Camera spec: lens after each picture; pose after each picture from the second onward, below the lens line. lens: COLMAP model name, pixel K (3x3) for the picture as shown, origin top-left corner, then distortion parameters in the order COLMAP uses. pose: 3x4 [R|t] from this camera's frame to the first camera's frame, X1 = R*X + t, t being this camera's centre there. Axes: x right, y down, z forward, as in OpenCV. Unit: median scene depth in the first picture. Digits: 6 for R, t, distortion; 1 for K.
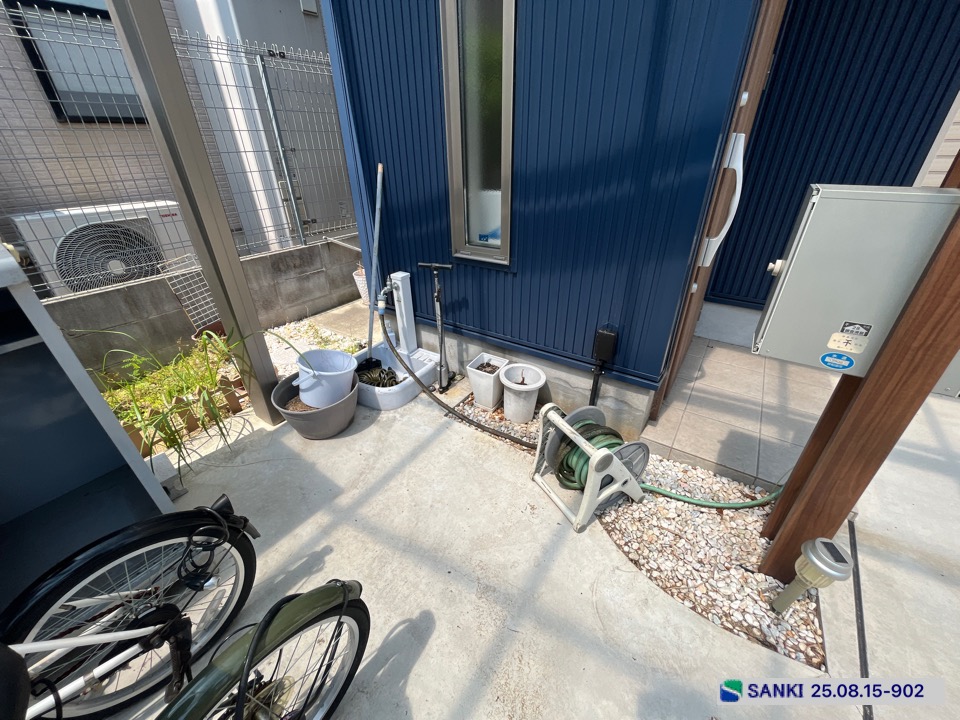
lens RADIAL K [[385.9, 0, 477.2], [0, 385.9, 361.1], [0, 0, 1]] dist [-0.003284, 0.000694]
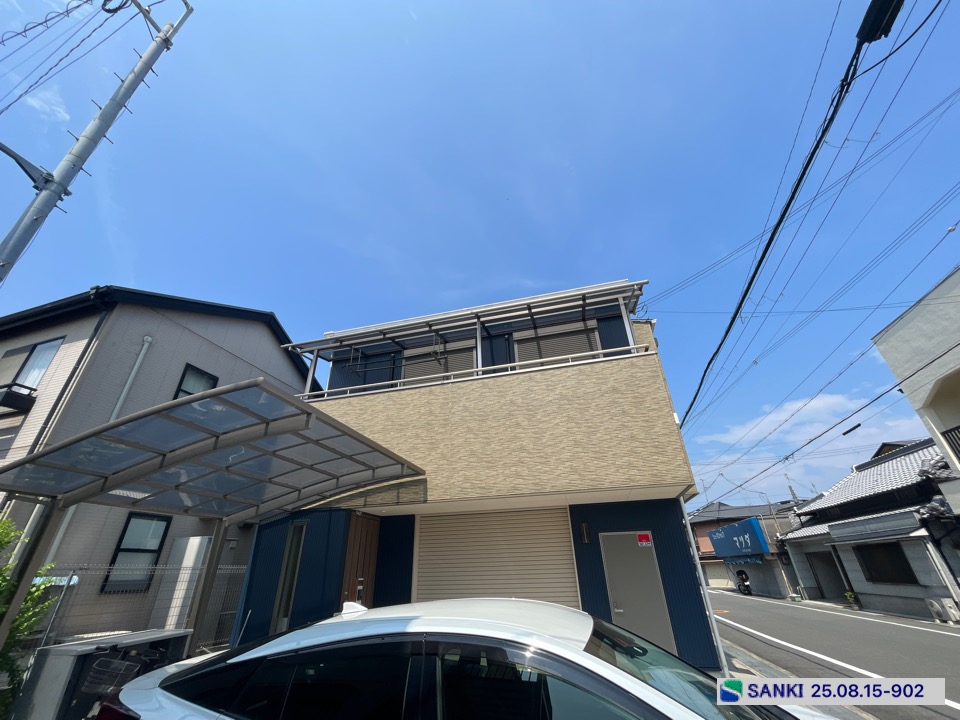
lens RADIAL K [[385.9, 0, 477.4], [0, 385.9, 358.6], [0, 0, 1]] dist [-0.003284, 0.000694]
pose [[0.943907, 0.157952, 0.289985, 0.259045], [0.167325, 0.528301, -0.832406, 1.320502], [-0.284680, 0.834235, 0.472238, -2.700148]]
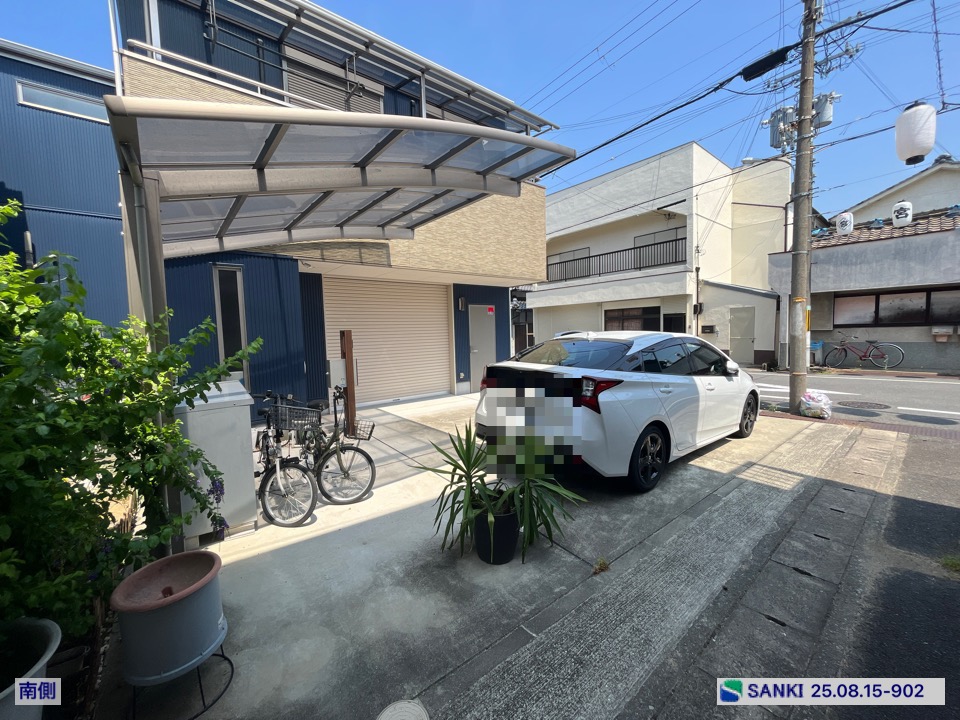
lens RADIAL K [[385.9, 0, 477.3], [0, 385.9, 360.2], [0, 0, 1]] dist [-0.003284, 0.000694]
pose [[0.281933, -0.057541, 0.957707, -2.001336], [0.494865, 0.863895, -0.093776, 0.602401], [-0.821962, 0.500374, 0.272036, -1.210979]]
